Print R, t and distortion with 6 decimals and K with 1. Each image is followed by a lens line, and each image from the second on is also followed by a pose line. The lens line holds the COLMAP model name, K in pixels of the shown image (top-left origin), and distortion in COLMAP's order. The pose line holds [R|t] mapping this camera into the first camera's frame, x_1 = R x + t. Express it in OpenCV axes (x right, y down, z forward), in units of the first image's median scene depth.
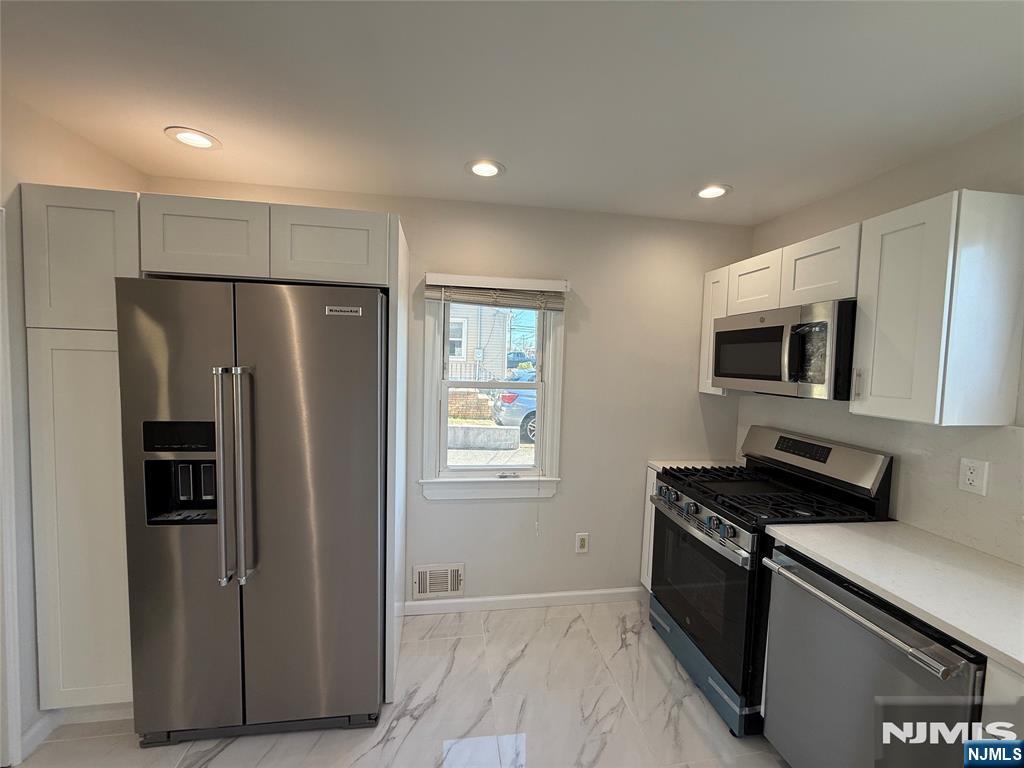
lens RADIAL K [[407.4, 0, 511.3], [0, 407.4, 383.0], [0, 0, 1]] dist [-0.000858, 0.000116]
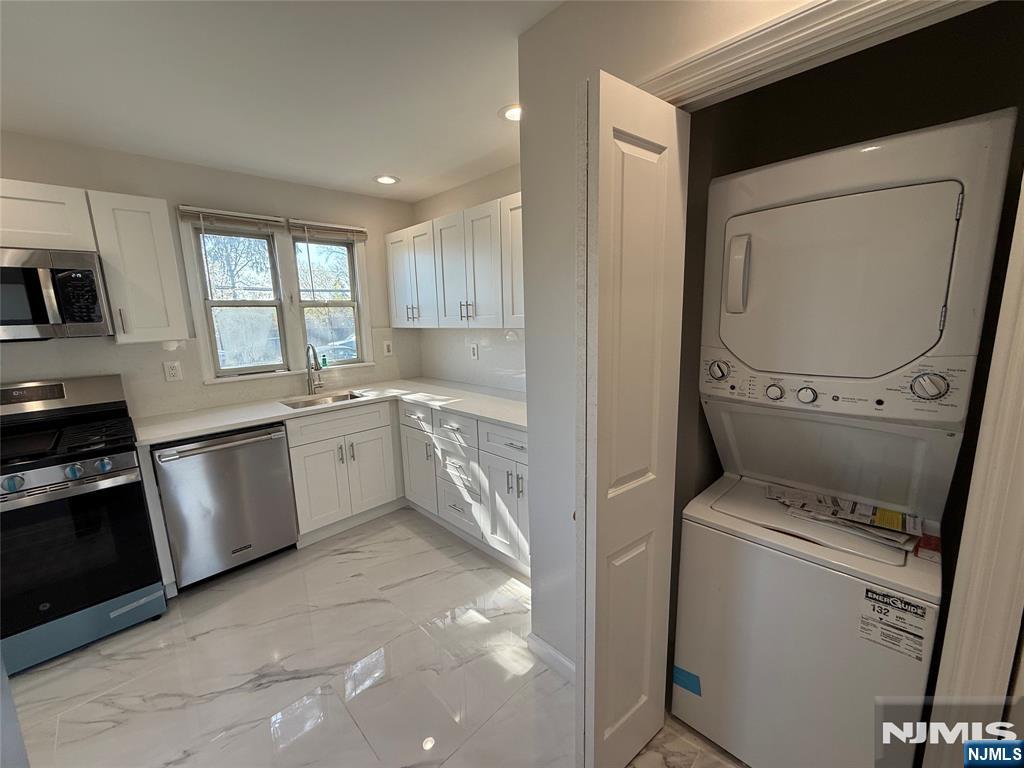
lens RADIAL K [[407.4, 0, 511.3], [0, 407.4, 383.0], [0, 0, 1]] dist [-0.000858, 0.000116]
pose [[-0.585938, -0.151901, 0.795992, -0.685507], [0.060400, 0.971355, 0.229827, -0.019874], [-0.808102, 0.182742, -0.559979, 0.523682]]
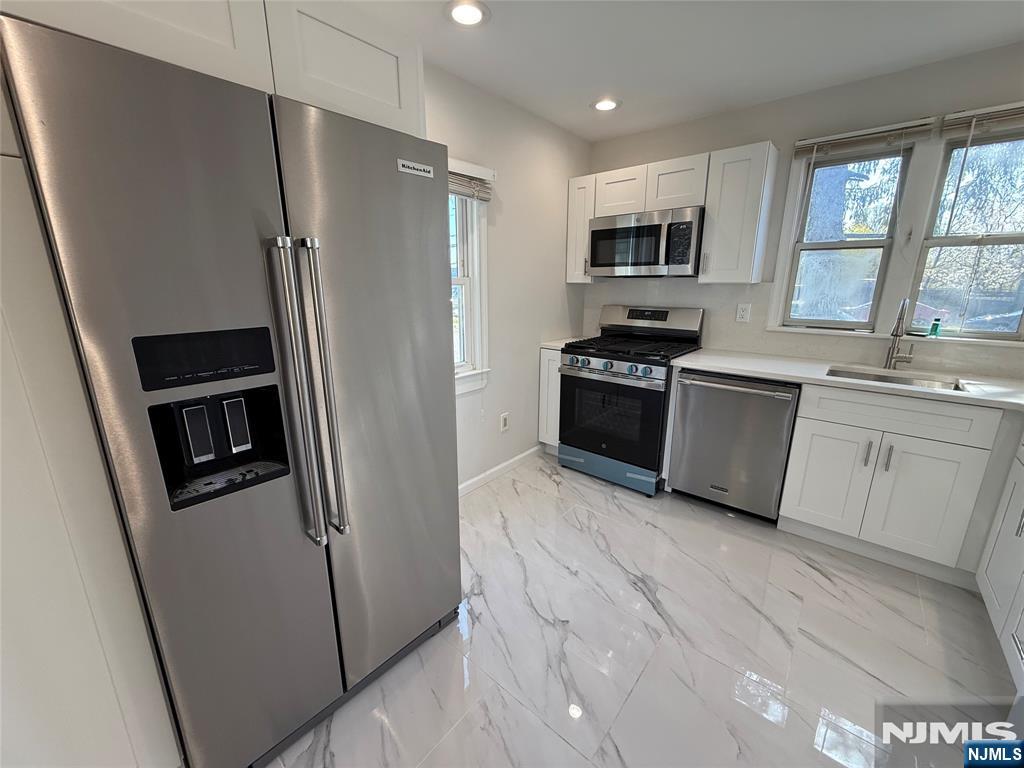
lens RADIAL K [[407.4, 0, 511.3], [0, 407.4, 383.0], [0, 0, 1]] dist [-0.000858, 0.000116]
pose [[0.757975, -0.189879, 0.624036, -0.562312], [0.064399, 0.973803, 0.218084, 0.043287], [-0.649097, -0.125115, 0.750346, 0.163861]]
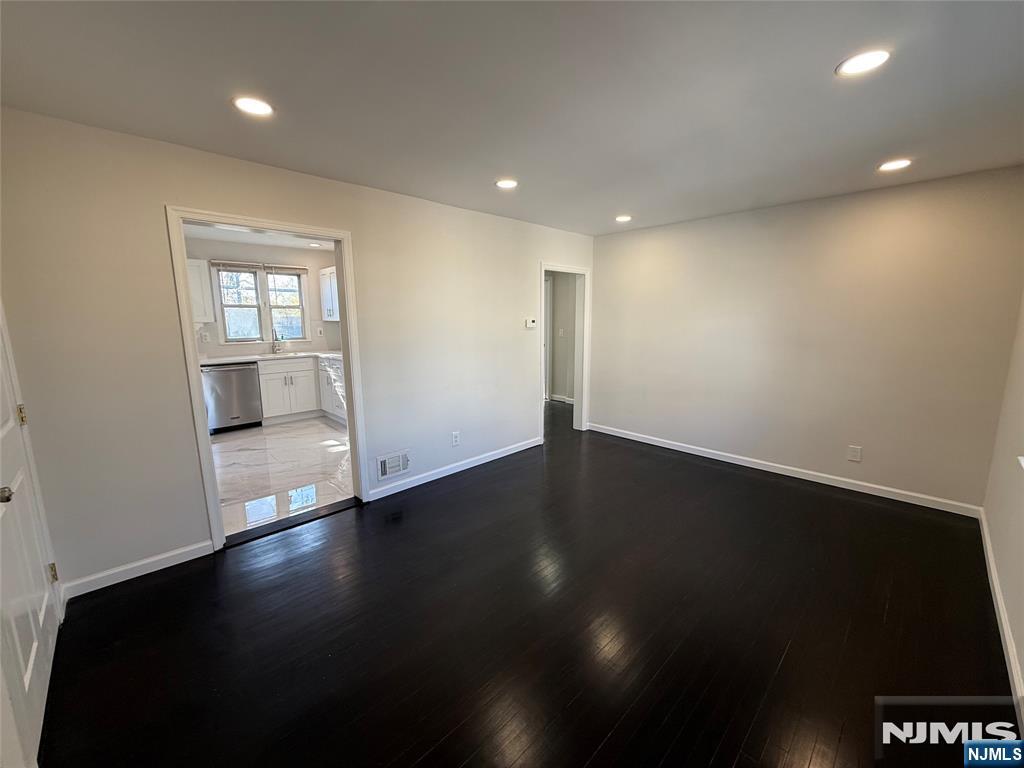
lens RADIAL K [[407.4, 0, 511.3], [0, 407.4, 383.0], [0, 0, 1]] dist [-0.000858, 0.000116]
pose [[-0.580286, -0.157733, 0.798992, -2.179683], [0.037602, 0.974830, 0.219755, -0.044477], [-0.813544, 0.157565, -0.559749, 0.562275]]
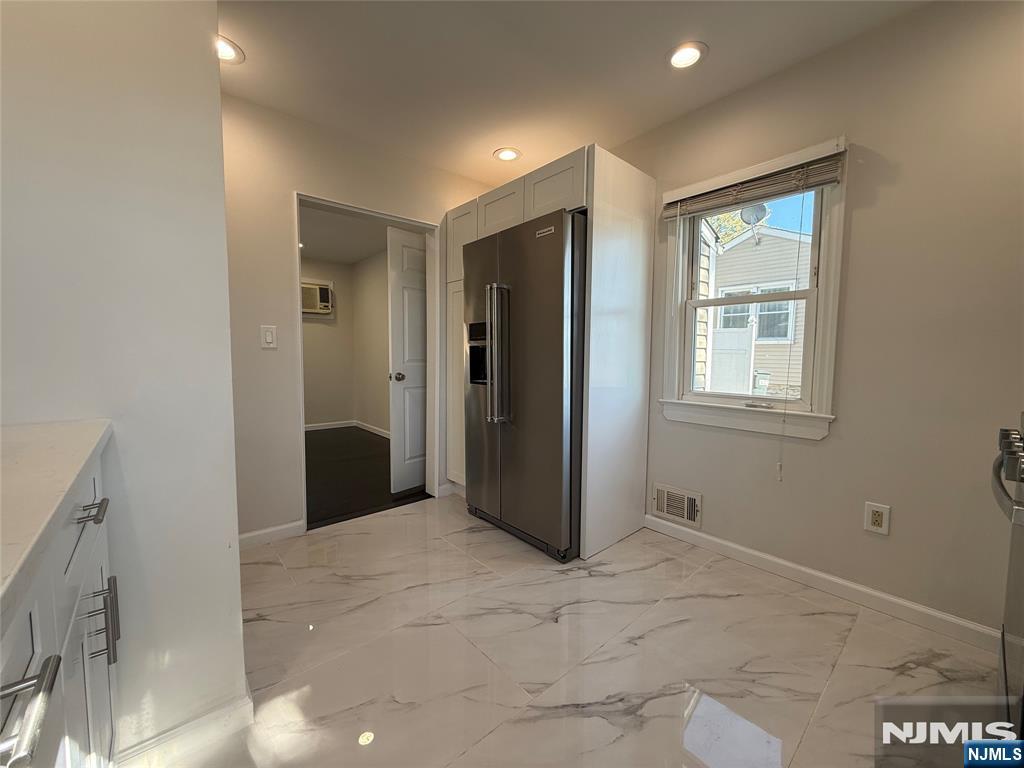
lens RADIAL K [[407.4, 0, 511.3], [0, 407.4, 383.0], [0, 0, 1]] dist [-0.000858, 0.000116]
pose [[0.533099, 0.034790, -0.845337, 0.463059], [-0.044514, 0.998924, 0.013038, 0.208883], [0.844881, 0.030678, 0.534074, 0.133589]]
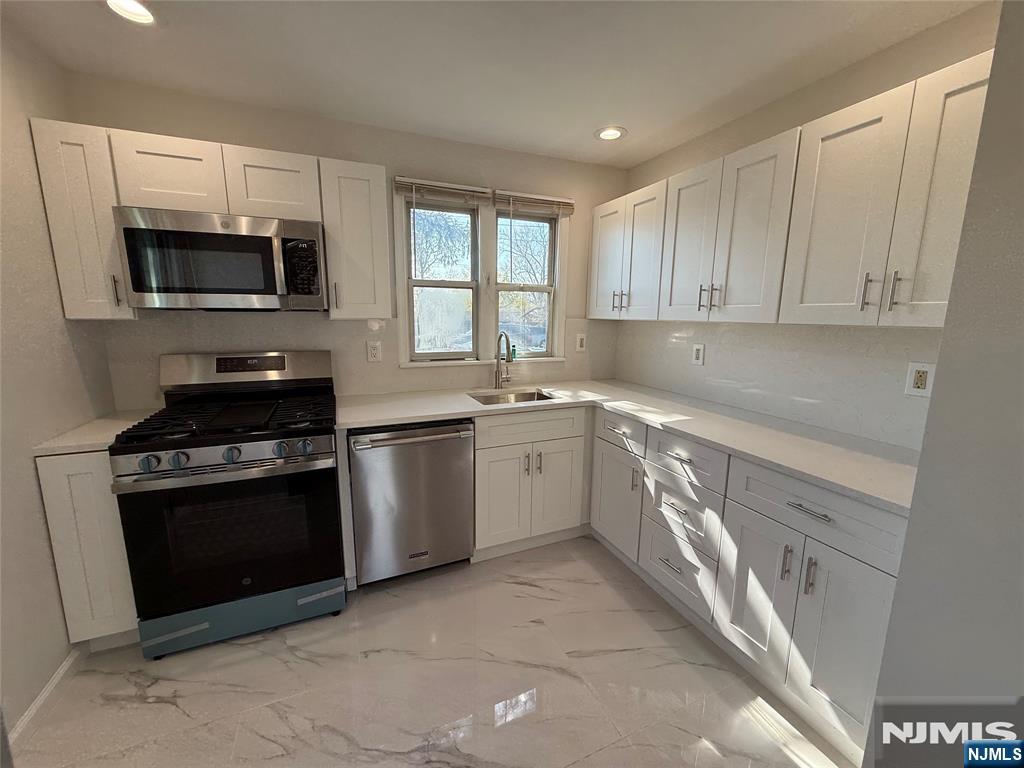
lens RADIAL K [[407.4, 0, 511.3], [0, 407.4, 383.0], [0, 0, 1]] dist [-0.000858, 0.000116]
pose [[-0.248353, -0.198712, 0.948069, -0.383237], [0.041955, 0.975608, 0.215475, 0.013289], [-0.967761, 0.093290, -0.233958, 0.550872]]
